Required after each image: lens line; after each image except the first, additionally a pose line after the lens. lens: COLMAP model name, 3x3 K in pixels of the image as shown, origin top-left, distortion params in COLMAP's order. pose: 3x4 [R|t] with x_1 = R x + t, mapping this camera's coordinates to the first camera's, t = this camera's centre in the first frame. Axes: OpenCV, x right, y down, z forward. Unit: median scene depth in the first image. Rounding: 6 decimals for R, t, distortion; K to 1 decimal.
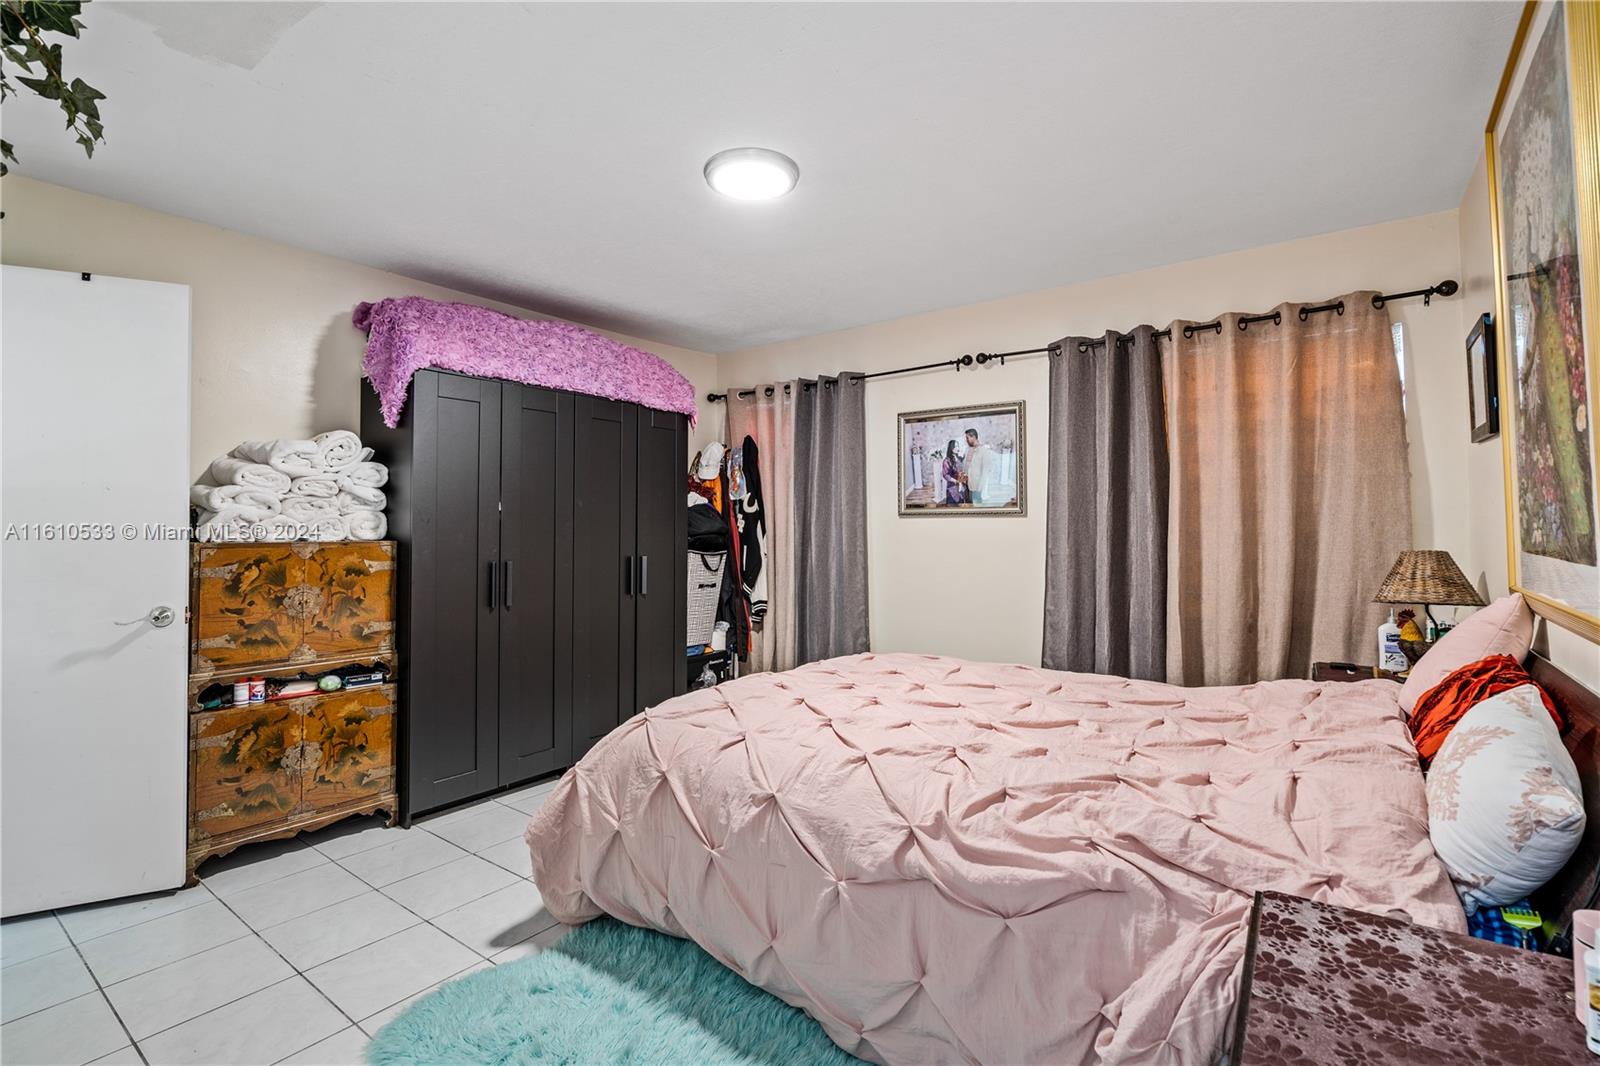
lens RADIAL K [[731.9, 0, 804.7], [0, 731.9, 519.7], [0, 0, 1]] dist [-0.006713, 0.002576]
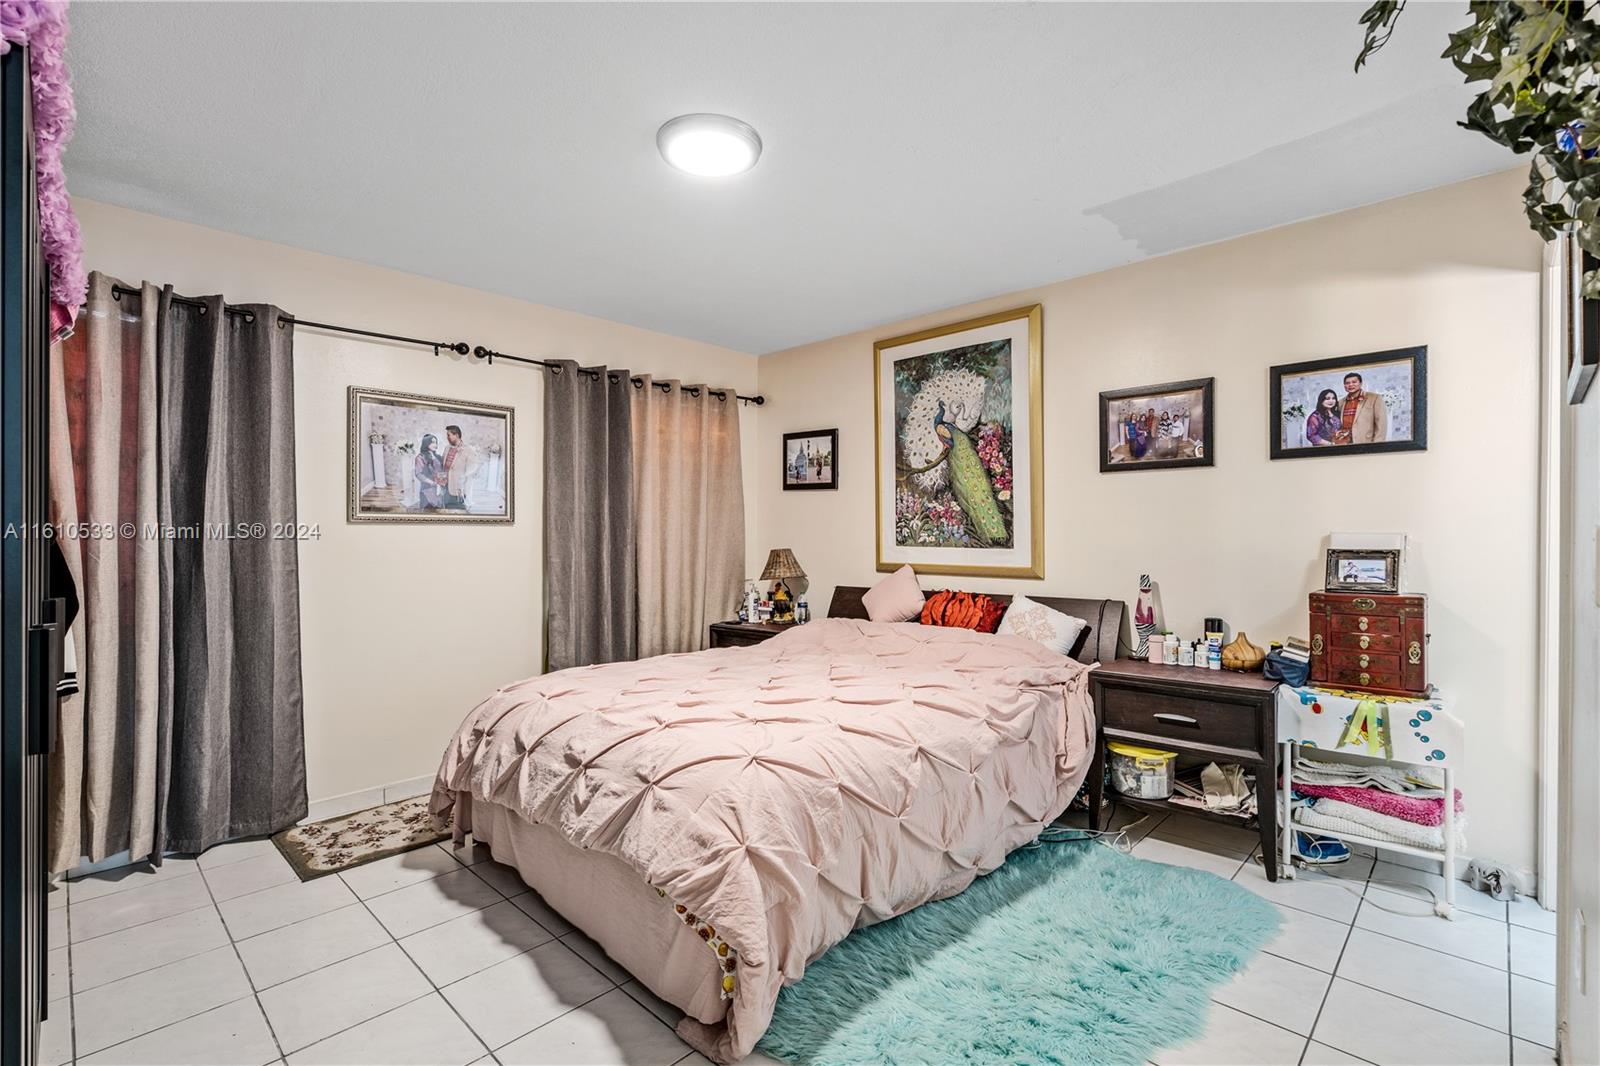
lens RADIAL K [[731.9, 0, 802.0], [0, 731.9, 533.0], [0, 0, 1]] dist [-0.006713, 0.002576]
pose [[0.130311, -0.001366, 0.991472, -0.602930], [-0.017359, 0.999843, 0.003659, -0.004532], [-0.991321, -0.017688, 0.130267, 0.468696]]
